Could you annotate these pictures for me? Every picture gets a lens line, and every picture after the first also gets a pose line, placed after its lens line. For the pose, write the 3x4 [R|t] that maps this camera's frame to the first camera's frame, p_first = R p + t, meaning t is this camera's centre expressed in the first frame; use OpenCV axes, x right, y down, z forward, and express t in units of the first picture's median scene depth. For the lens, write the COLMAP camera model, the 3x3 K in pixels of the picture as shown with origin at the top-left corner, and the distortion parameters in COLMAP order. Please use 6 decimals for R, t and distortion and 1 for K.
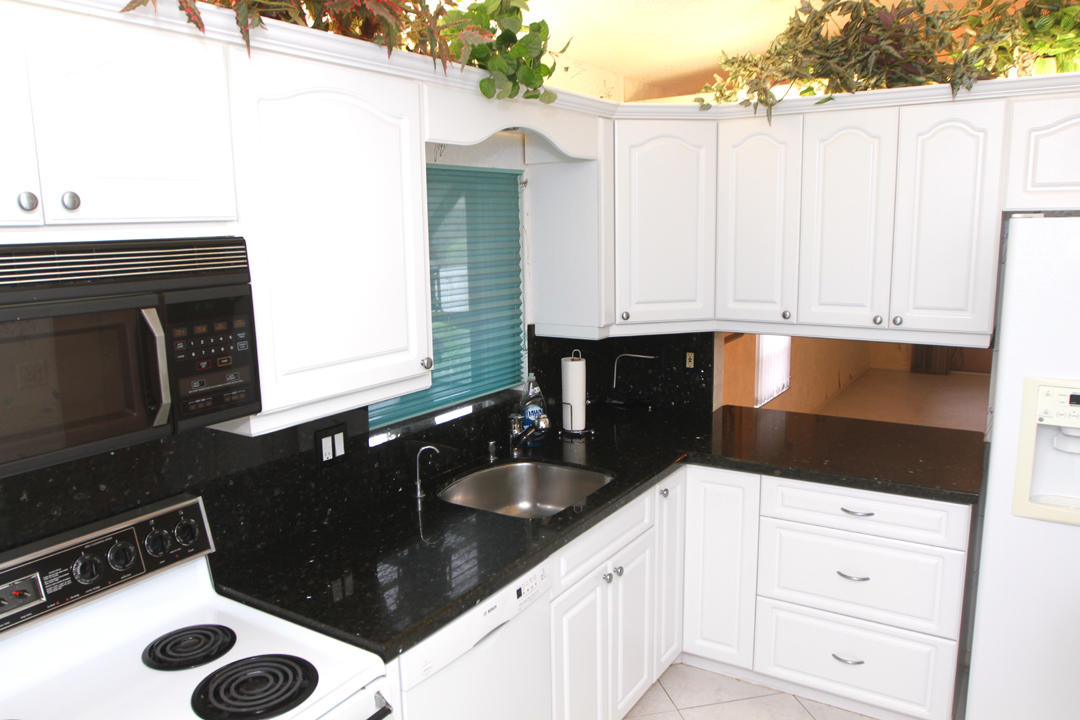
lens RADIAL K [[787.3, 0, 541.8], [0, 787.3, 365.4], [0, 0, 1]] dist [-0.048811, 0.013341]
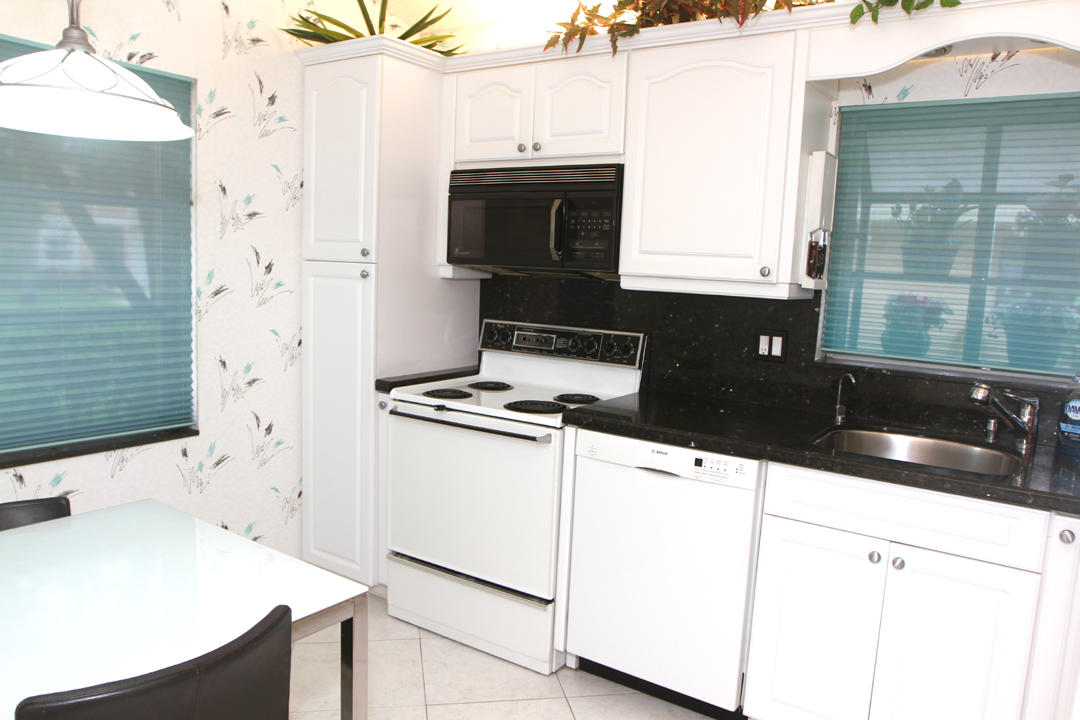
lens RADIAL K [[787.3, 0, 541.8], [0, 787.3, 365.4], [0, 0, 1]] dist [-0.048811, 0.013341]
pose [[-0.026521, 0.143831, -0.989247, 1.388792], [-0.219770, 0.964545, 0.146132, 0.046759], [0.975191, 0.221282, 0.006029, 0.942176]]
